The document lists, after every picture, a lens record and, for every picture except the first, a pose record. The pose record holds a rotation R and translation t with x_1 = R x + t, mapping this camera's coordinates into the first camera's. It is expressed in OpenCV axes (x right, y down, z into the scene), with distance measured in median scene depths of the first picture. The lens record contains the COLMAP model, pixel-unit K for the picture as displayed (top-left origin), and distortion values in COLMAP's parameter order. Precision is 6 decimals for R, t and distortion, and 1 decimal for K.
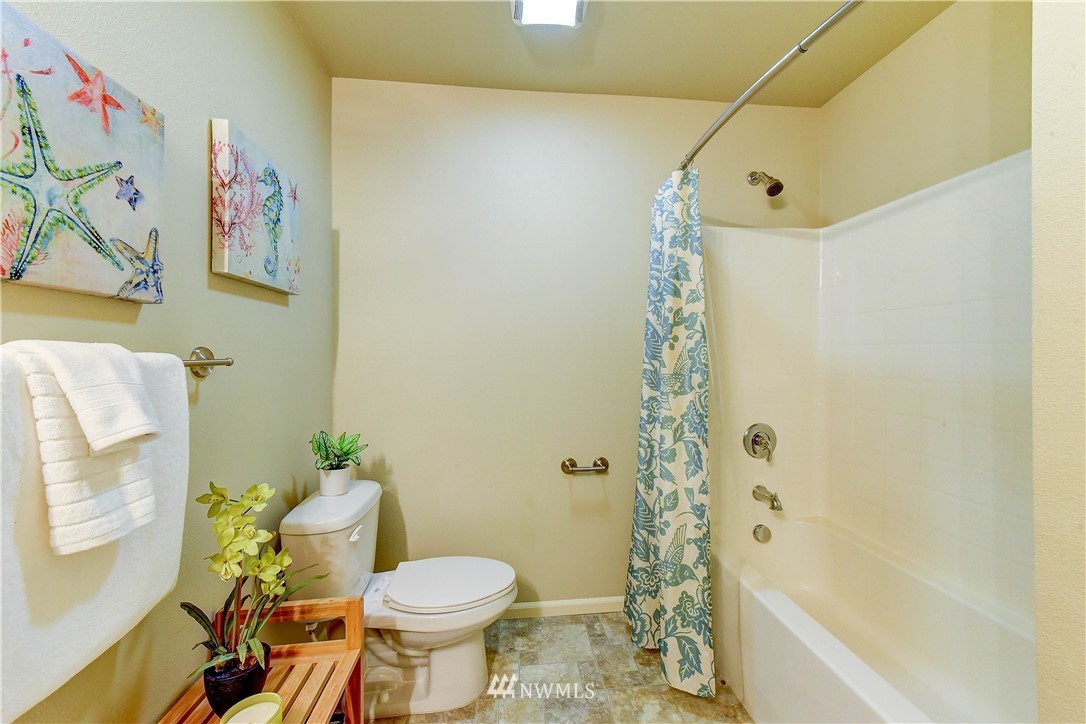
lens RADIAL K [[422.9, 0, 547.6], [0, 422.9, 354.6], [0, 0, 1]] dist [0.012224, 0.000200]
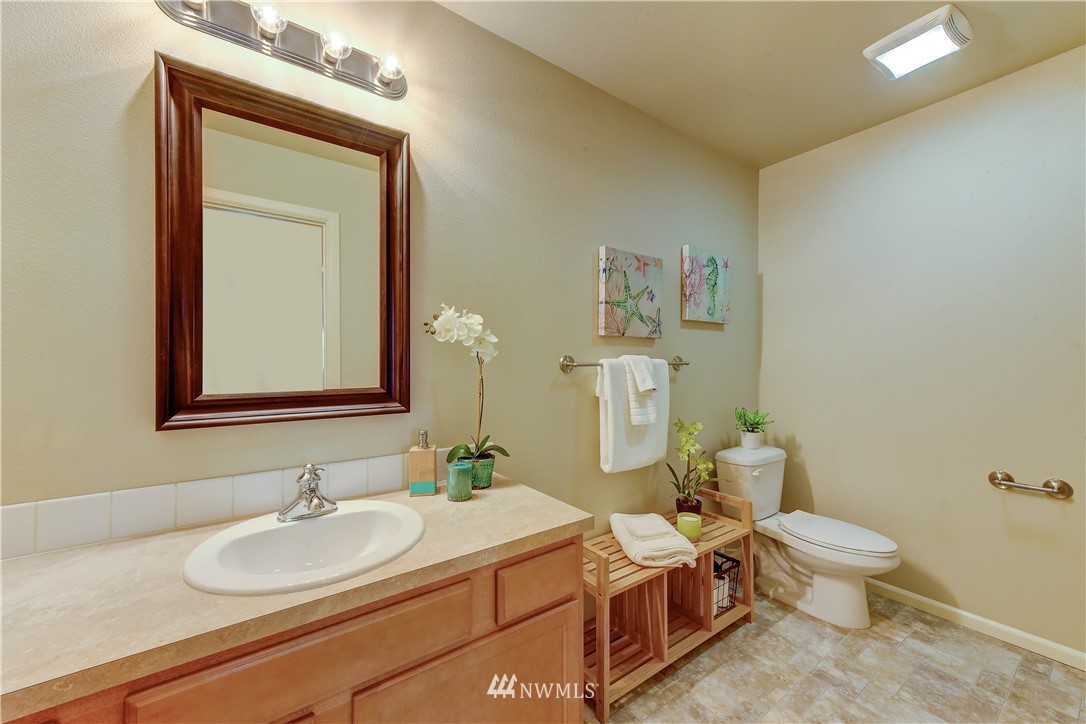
lens RADIAL K [[422.9, 0, 546.5], [0, 422.9, 362.4], [0, 0, 1]] dist [0.012224, 0.000200]
pose [[0.480990, 0.000483, -0.876726, 0.699931], [0.001830, 0.999997, 0.001554, 0.008688], [0.876724, -0.002352, 0.480988, -0.567800]]
